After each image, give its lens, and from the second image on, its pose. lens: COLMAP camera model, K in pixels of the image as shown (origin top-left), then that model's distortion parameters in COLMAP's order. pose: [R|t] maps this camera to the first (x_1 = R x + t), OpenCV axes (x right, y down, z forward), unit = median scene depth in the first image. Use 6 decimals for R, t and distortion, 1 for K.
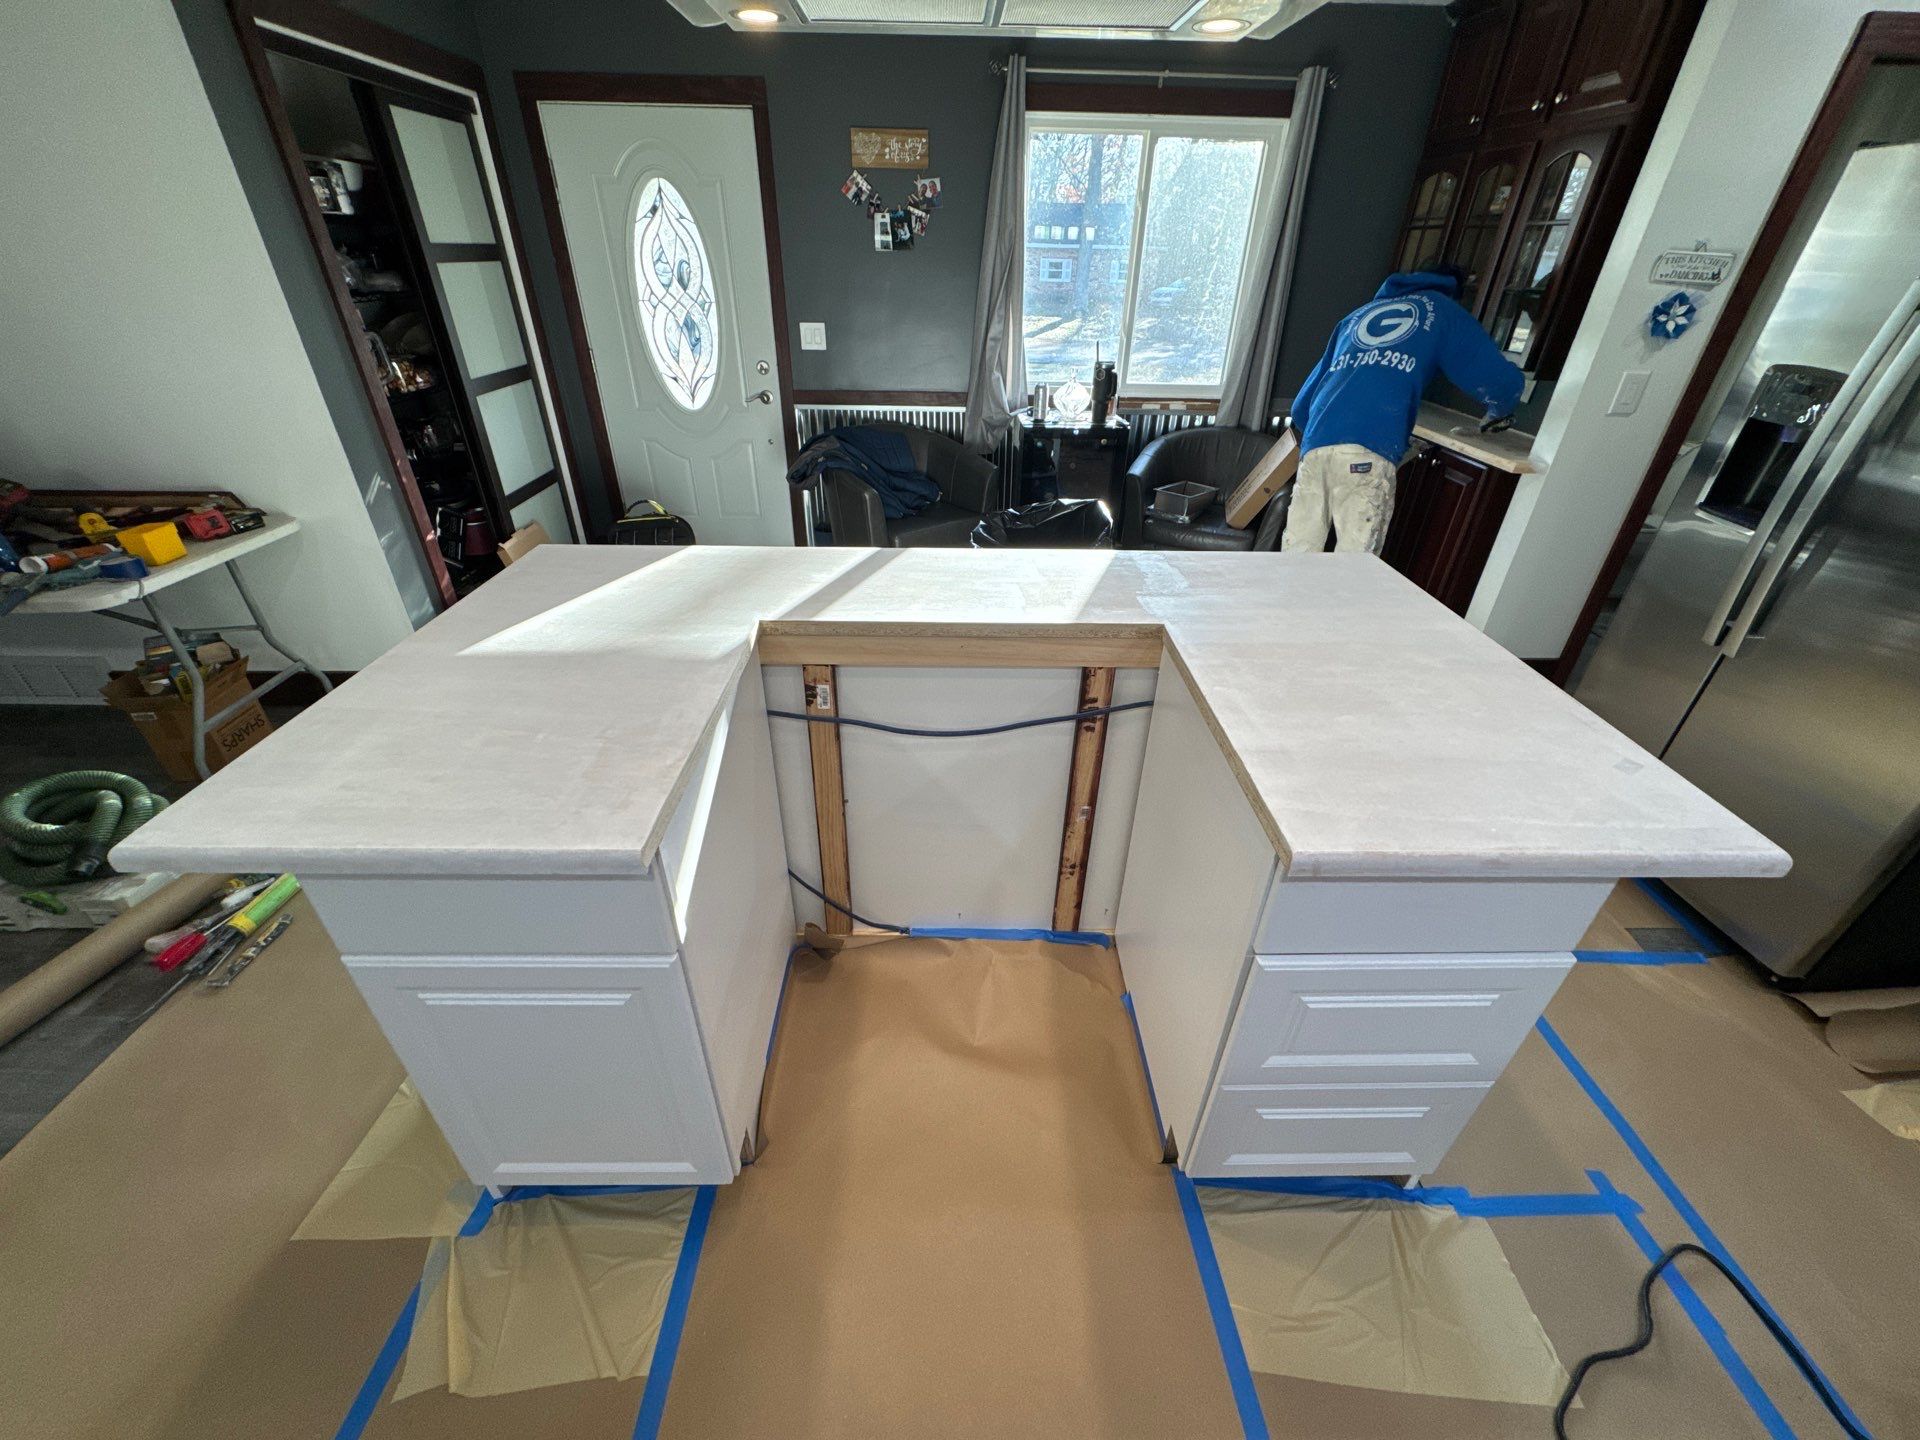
lens RADIAL K [[761.2, 0, 959.3], [0, 761.2, 721.1], [0, 0, 1]] dist [-0.002042, 0.000557]
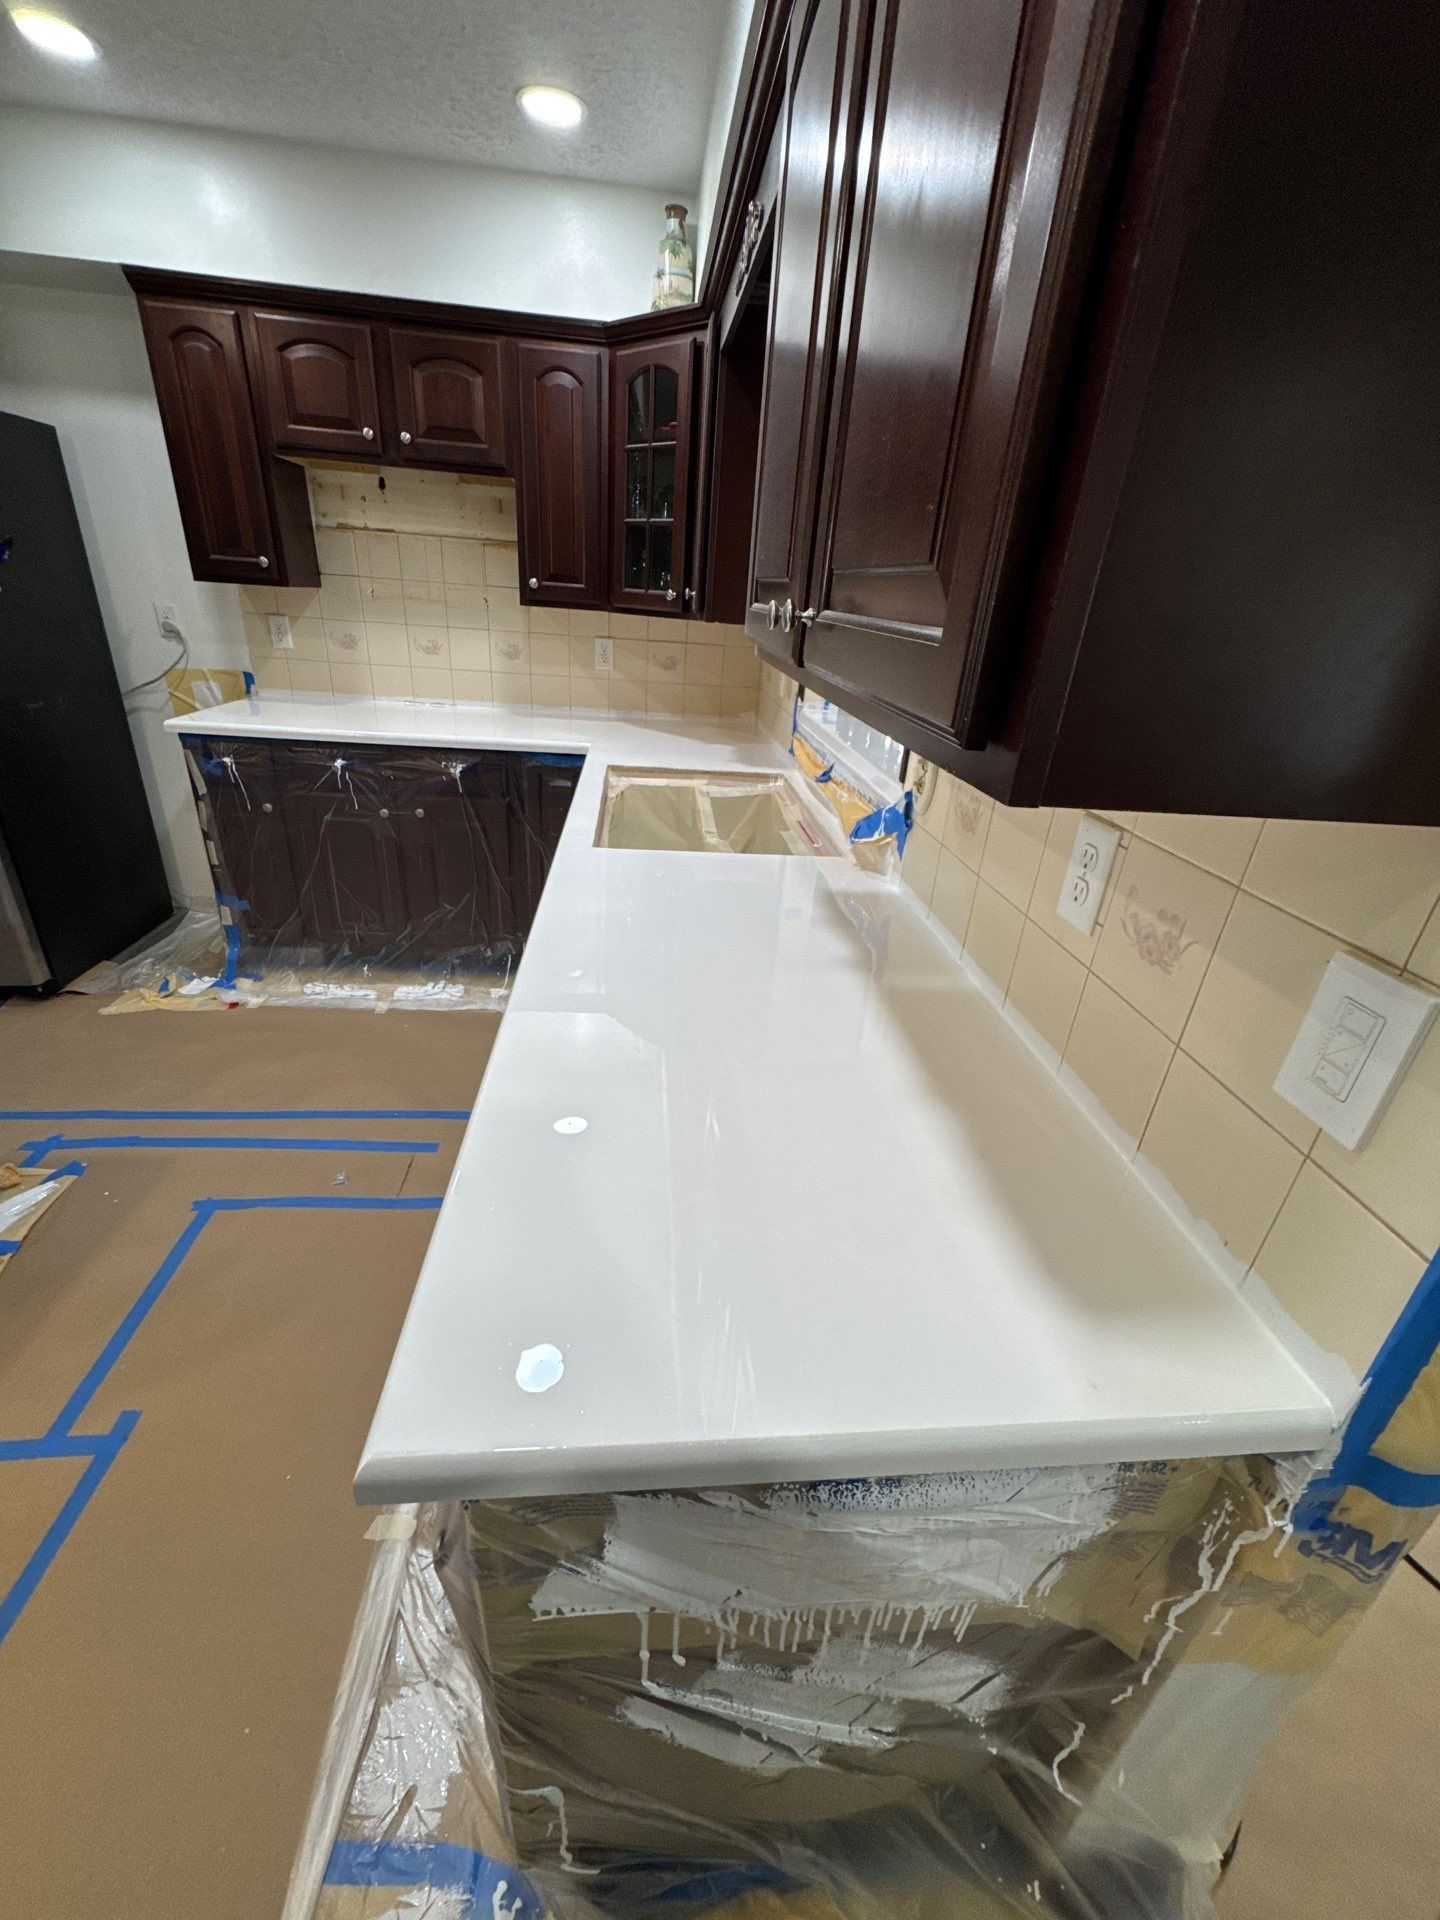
lens RADIAL K [[761.2, 0, 719.6], [0, 761.2, 962.2], [0, 0, 1]] dist [-0.002042, 0.000557]
pose [[-0.071111, -0.454658, 0.887823, -0.173032], [0.461898, 0.773884, 0.433306, 0.222214], [-0.884078, 0.440896, 0.154974, -0.260575]]
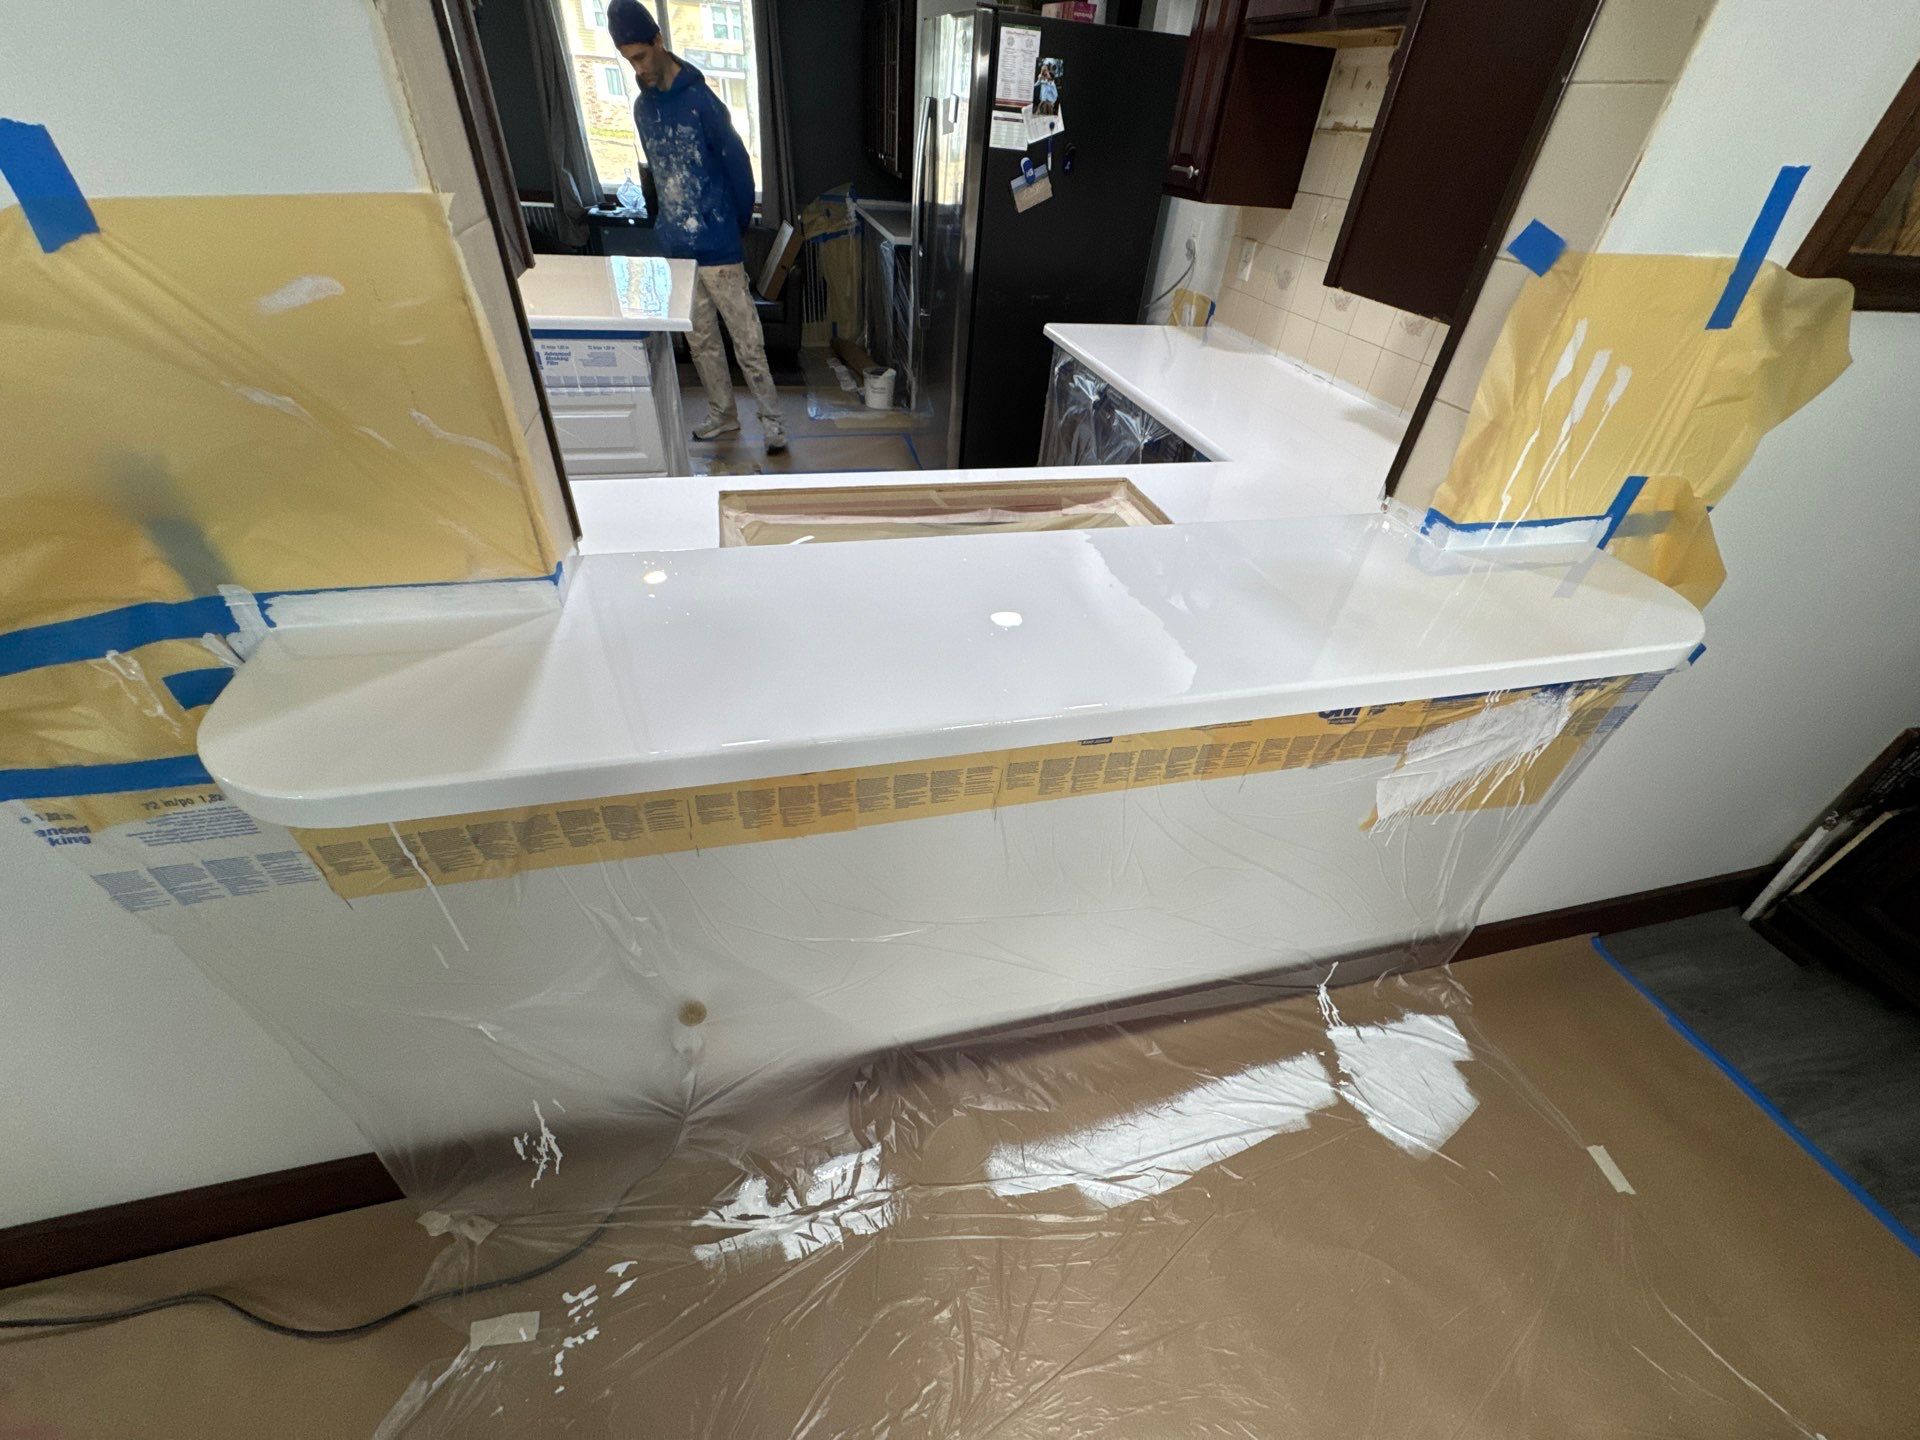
lens RADIAL K [[761.2, 0, 965.7], [0, 761.2, 718.6], [0, 0, 1]] dist [-0.002042, 0.000557]
pose [[0.972162, -0.106291, 0.208813, 0.530886], [0.077373, 0.986824, 0.142098, 0.494207], [-0.221166, -0.121985, 0.967577, -0.760727]]
